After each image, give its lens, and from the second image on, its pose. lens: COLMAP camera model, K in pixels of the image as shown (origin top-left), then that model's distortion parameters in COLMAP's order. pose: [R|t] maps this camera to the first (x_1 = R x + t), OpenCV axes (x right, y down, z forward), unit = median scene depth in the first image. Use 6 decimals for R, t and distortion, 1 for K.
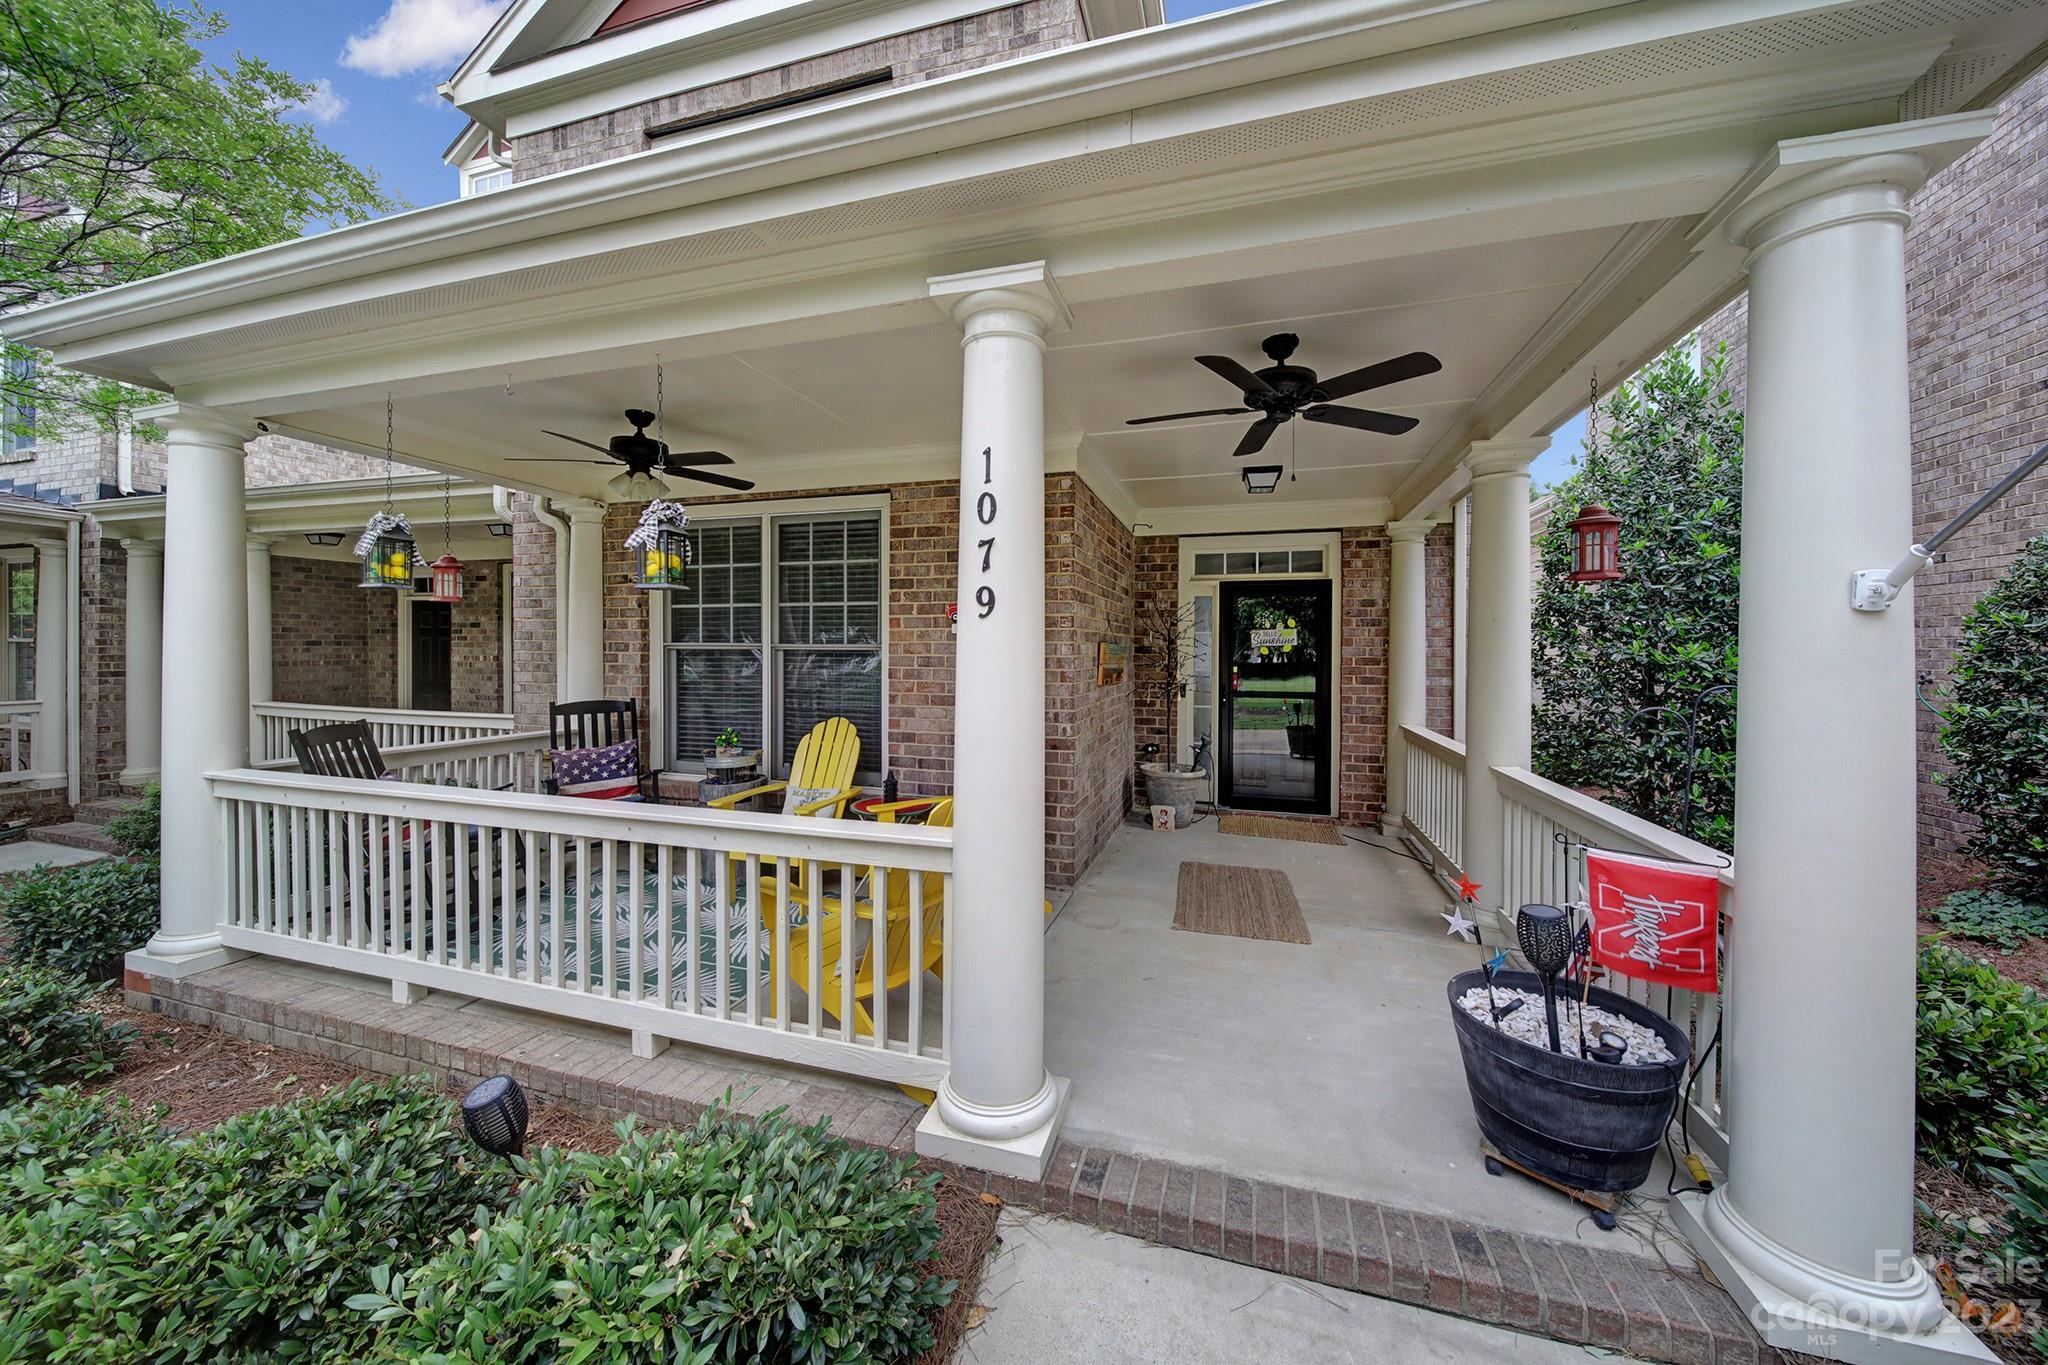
lens RADIAL K [[727.7, 0, 1028.8], [0, 727.7, 653.0], [0, 0, 1]] dist [-0.000792, -0.000197]
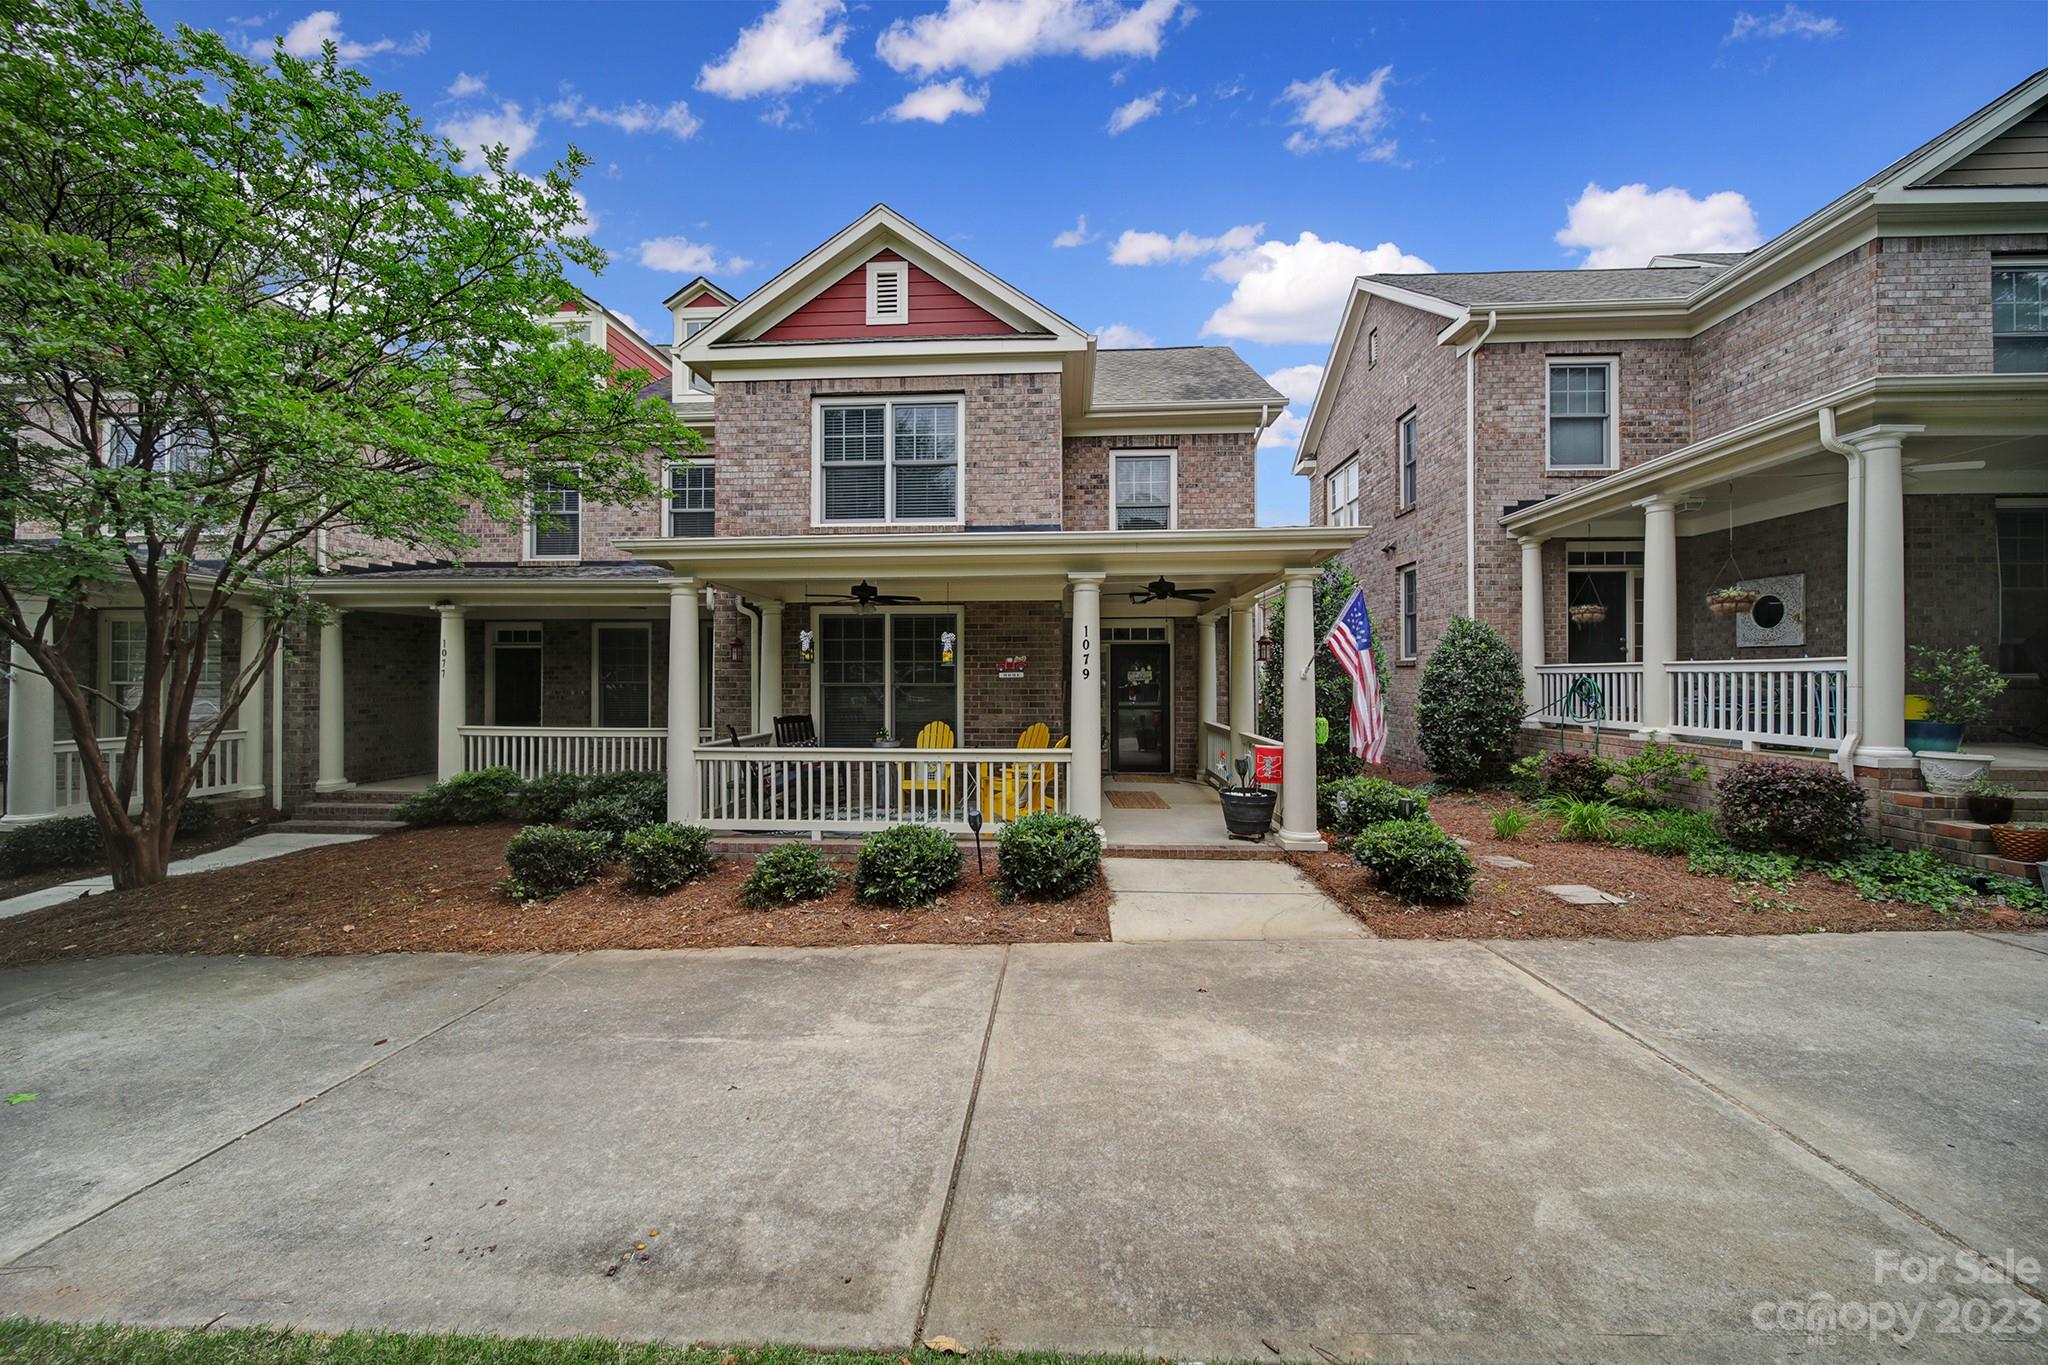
lens RADIAL K [[715.7, 0, 1033.7], [0, 715.7, 674.7], [0, 0, 1]] dist [-0.001355, -0.000421]
pose [[0.971743, -0.006560, 0.235950, -0.371120], [0.007956, 0.999956, -0.004963, -0.018914], [-0.235908, 0.006700, 0.971752, -0.728795]]
